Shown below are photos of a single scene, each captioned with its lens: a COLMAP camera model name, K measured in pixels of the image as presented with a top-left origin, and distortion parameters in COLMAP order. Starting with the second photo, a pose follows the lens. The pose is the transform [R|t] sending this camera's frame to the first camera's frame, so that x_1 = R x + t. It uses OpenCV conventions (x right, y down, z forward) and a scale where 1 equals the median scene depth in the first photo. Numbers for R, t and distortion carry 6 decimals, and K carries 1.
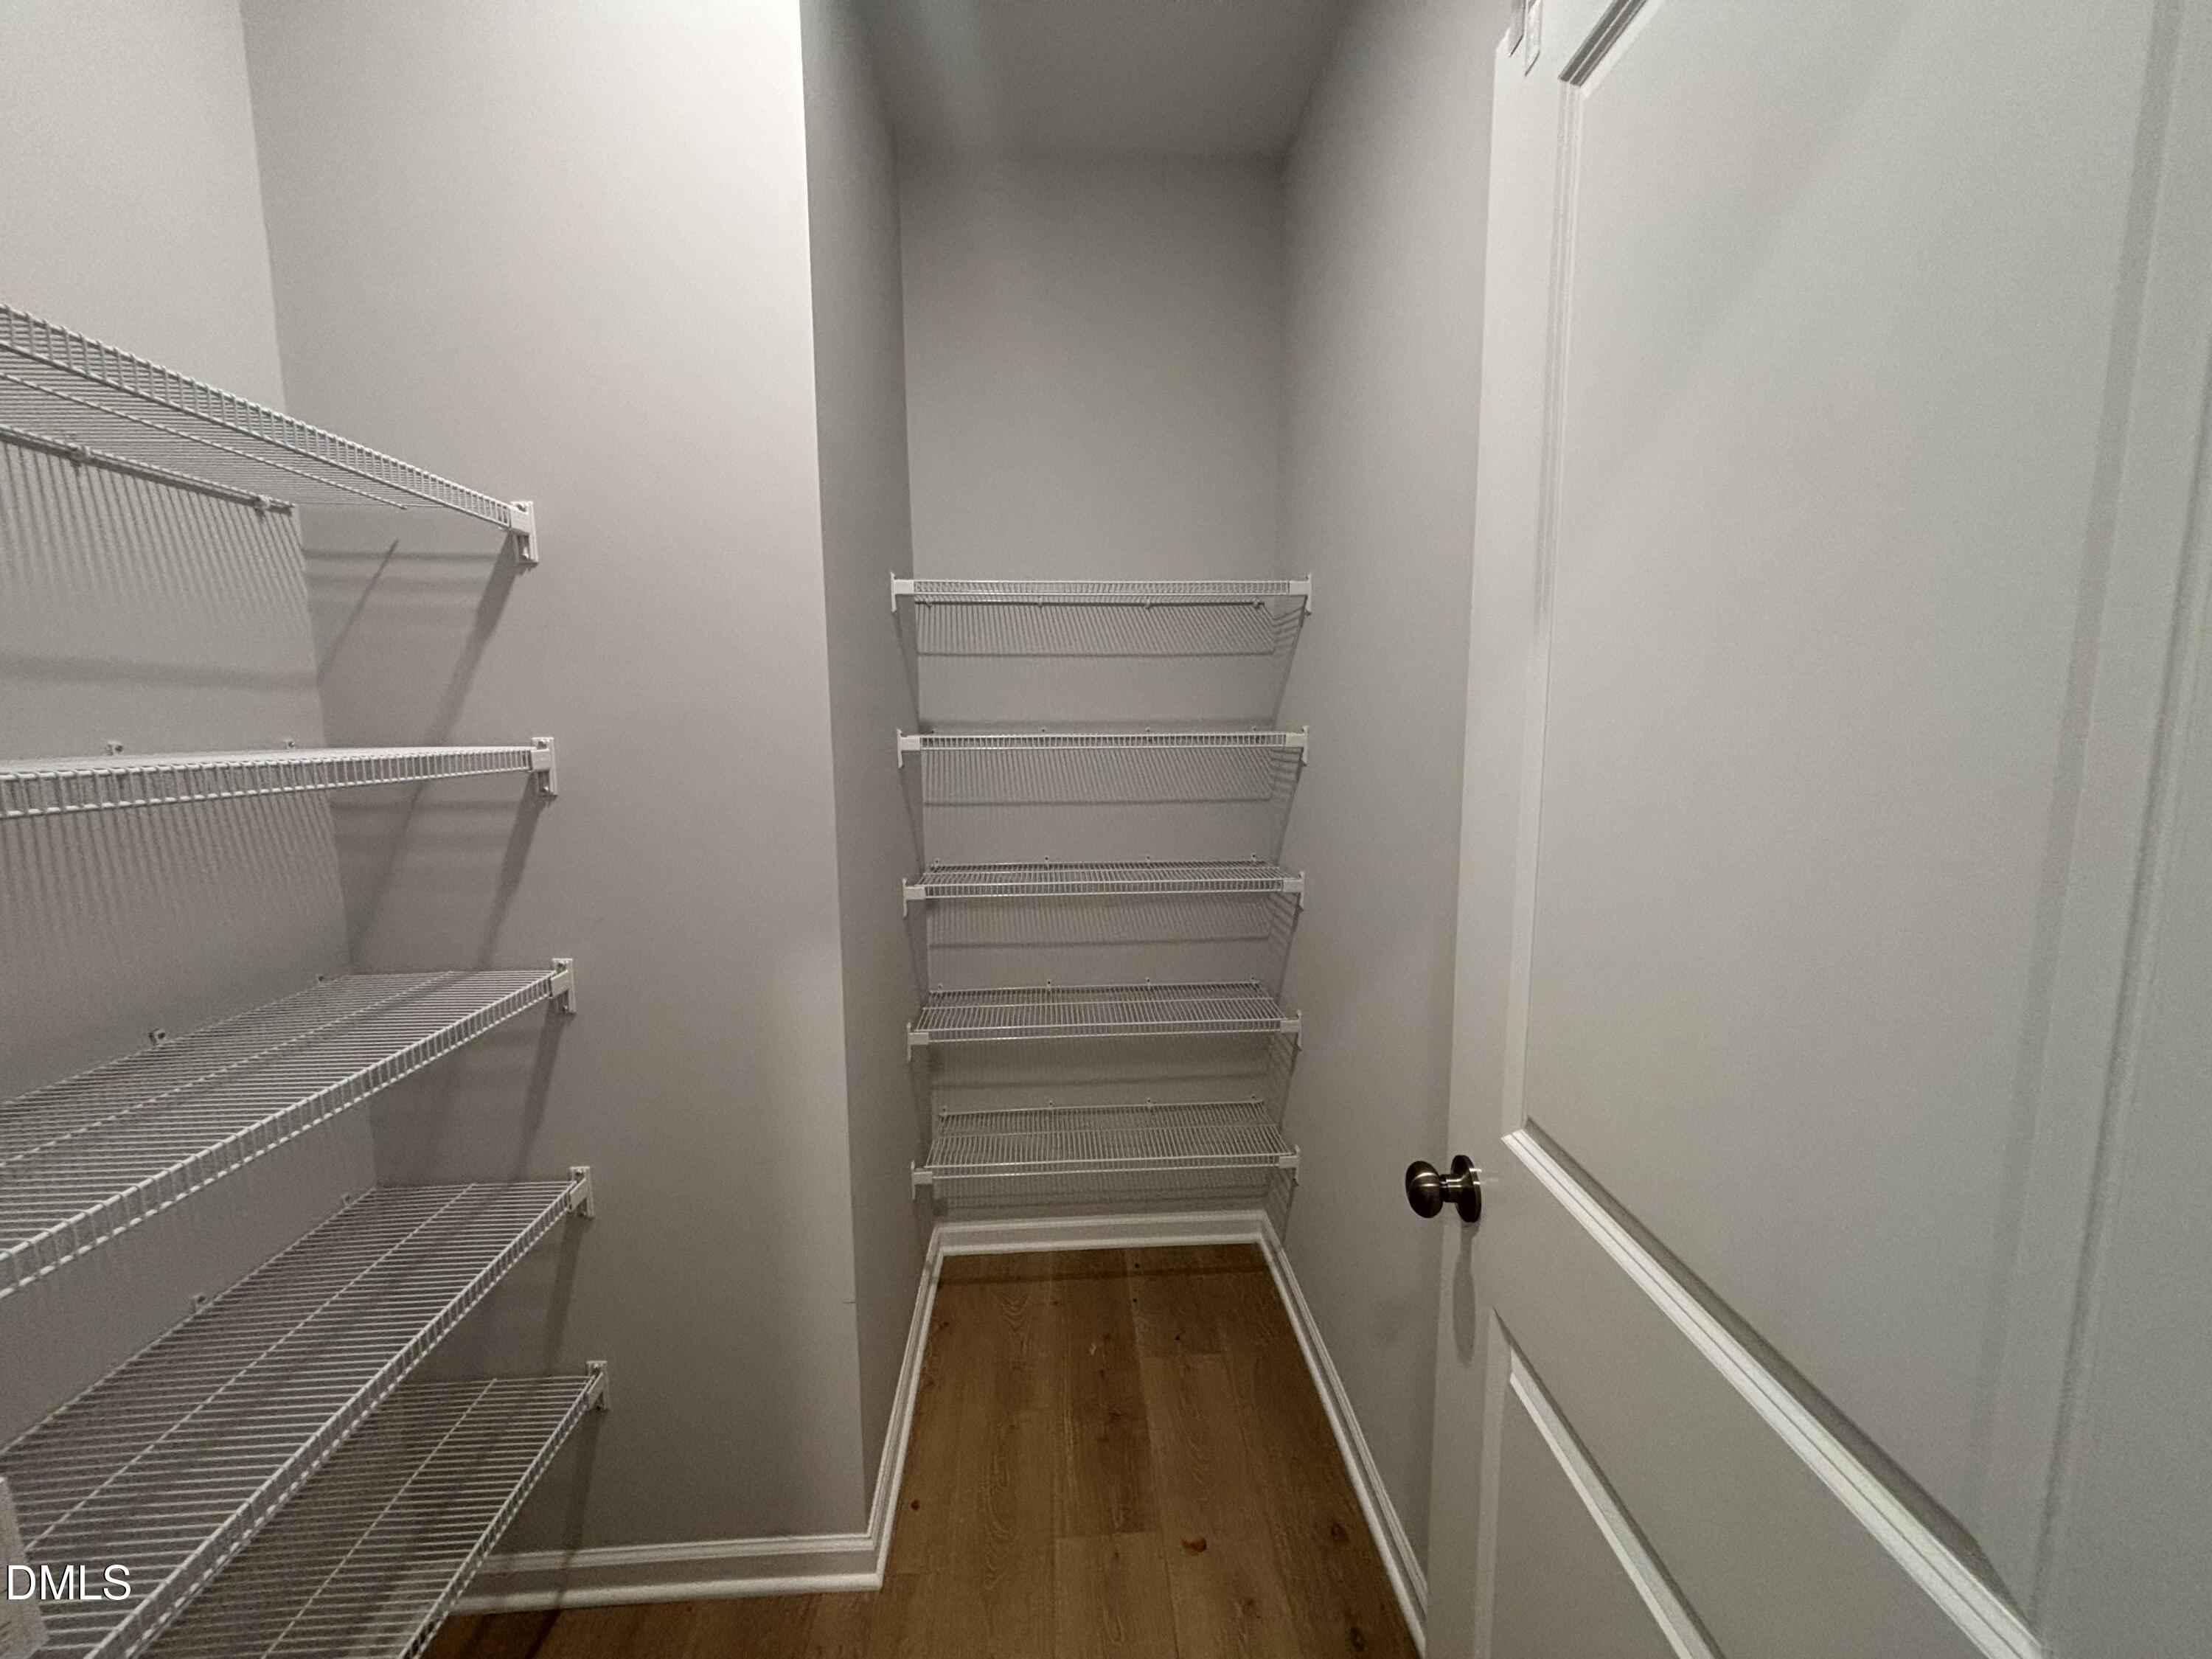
lens RADIAL K [[883.5, 0, 1108.2], [0, 883.5, 825.4], [0, 0, 1]] dist [-0.022583, 0.014548]
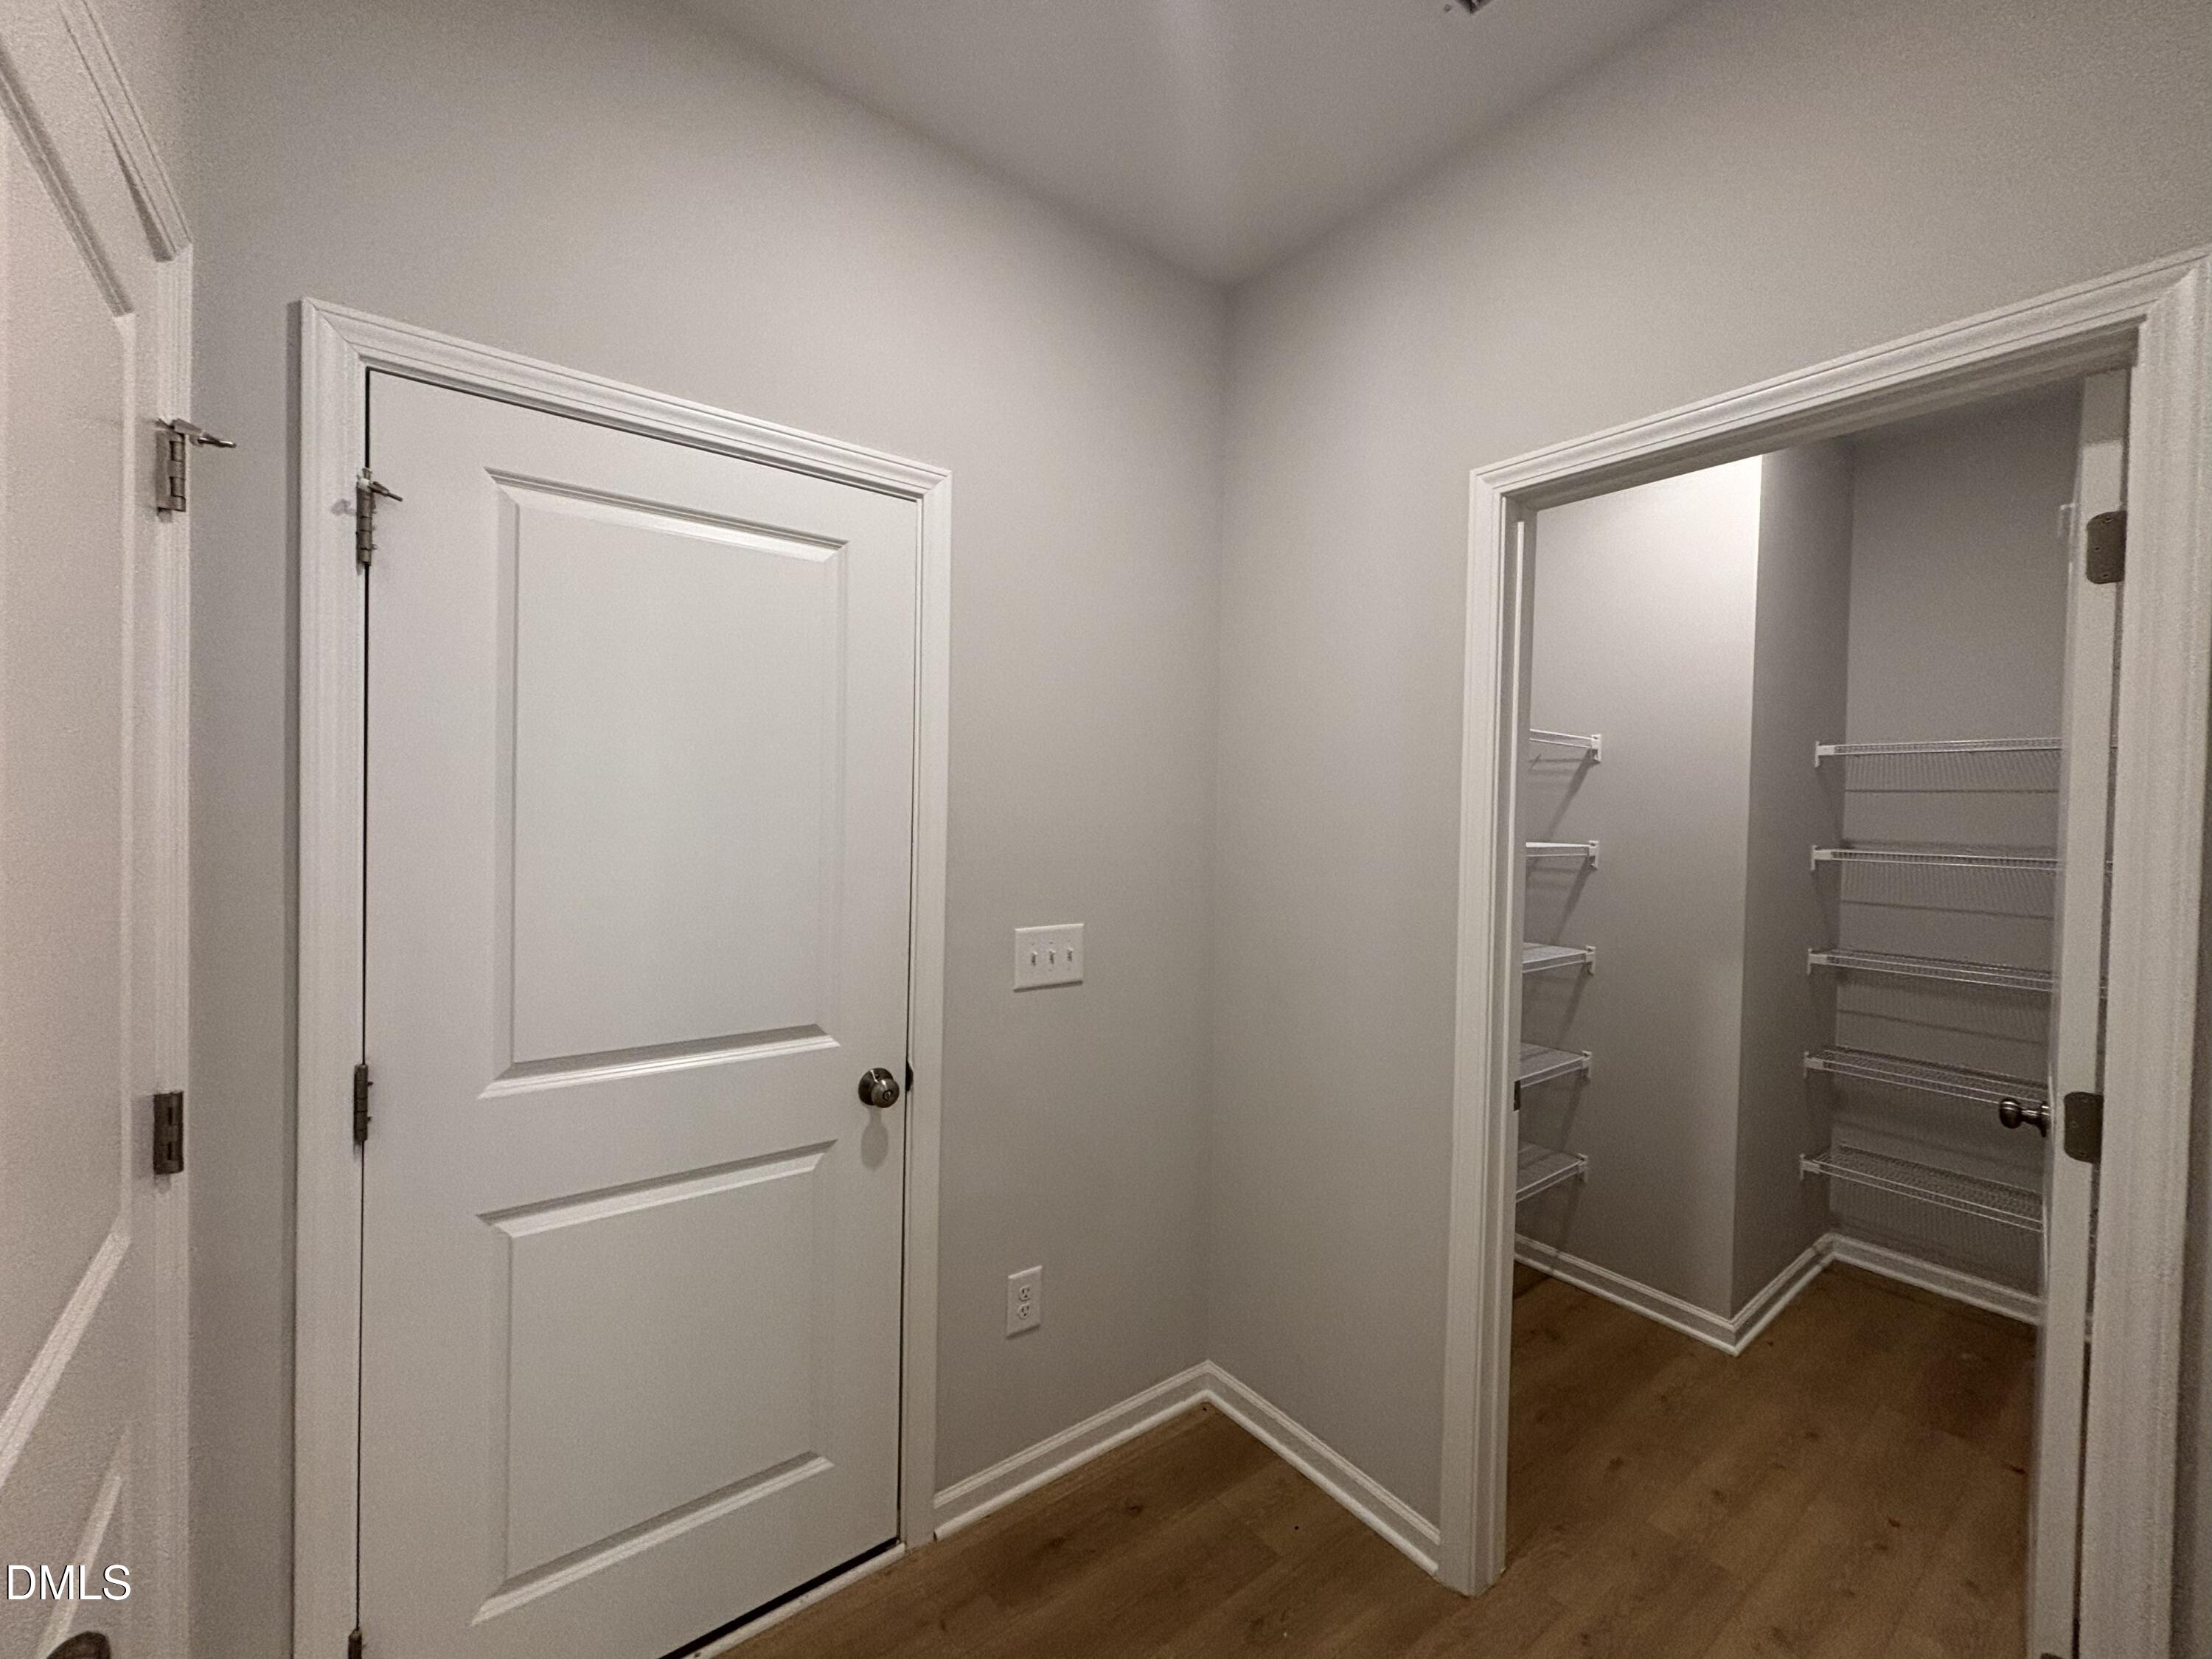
lens RADIAL K [[883.5, 0, 1108.2], [0, 883.5, 825.4], [0, 0, 1]] dist [-0.022583, 0.014548]
pose [[0.549780, 0.033492, -0.834638, 0.441962], [-0.123664, 0.991449, -0.041673, 0.087794], [0.826105, 0.126126, 0.549221, -1.038583]]
